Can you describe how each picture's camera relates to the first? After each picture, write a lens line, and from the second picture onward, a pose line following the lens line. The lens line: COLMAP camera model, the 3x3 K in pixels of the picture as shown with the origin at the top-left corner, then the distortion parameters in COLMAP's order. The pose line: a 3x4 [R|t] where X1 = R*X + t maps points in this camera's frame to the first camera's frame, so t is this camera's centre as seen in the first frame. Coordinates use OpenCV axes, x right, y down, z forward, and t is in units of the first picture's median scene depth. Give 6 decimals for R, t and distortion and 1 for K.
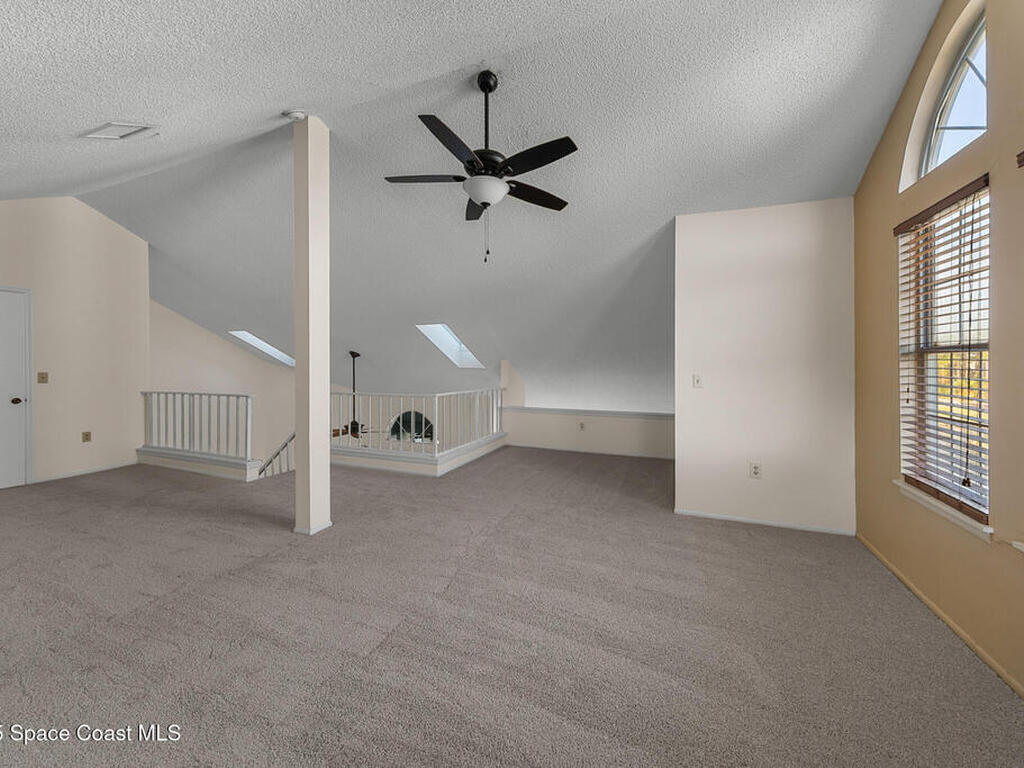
lens RADIAL K [[376.7, 0, 512.8], [0, 376.7, 375.3], [0, 0, 1]] dist [-0.000748, -0.000116]
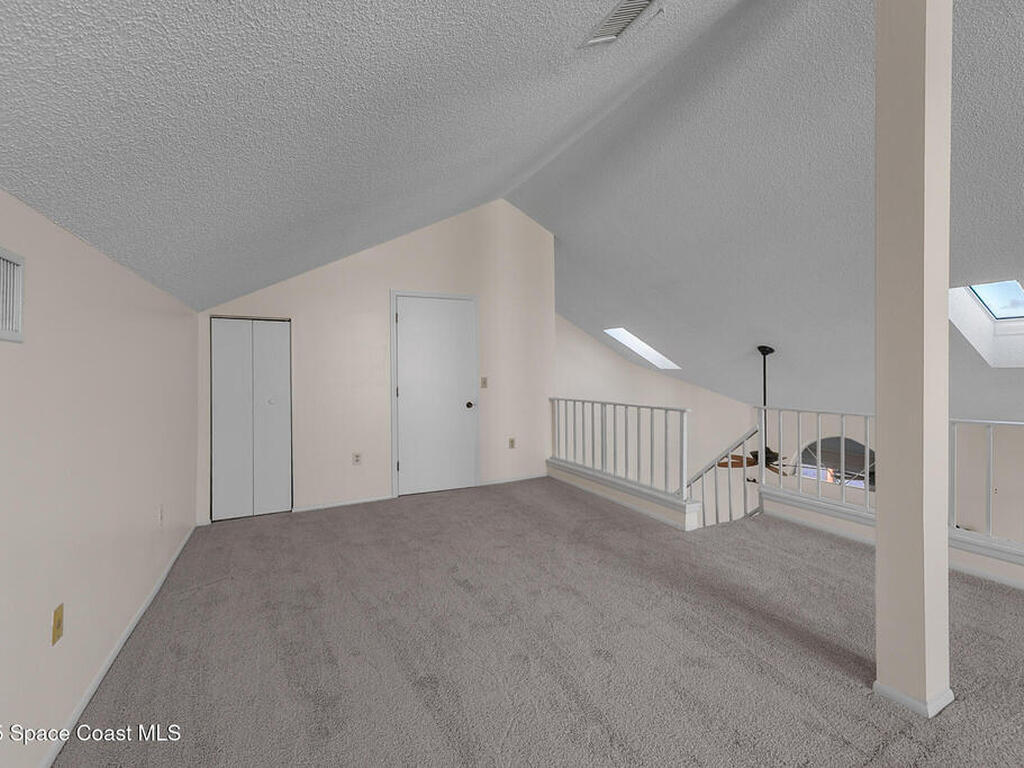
lens RADIAL K [[426.5, 0, 513.3], [0, 426.5, 379.5], [0, 0, 1]] dist [-0.000060, 0.000158]
pose [[0.757165, 0.004075, -0.653211, -0.382592], [-0.002382, 0.999991, 0.003477, -0.004881], [0.653220, -0.001077, 0.757168, 0.157652]]
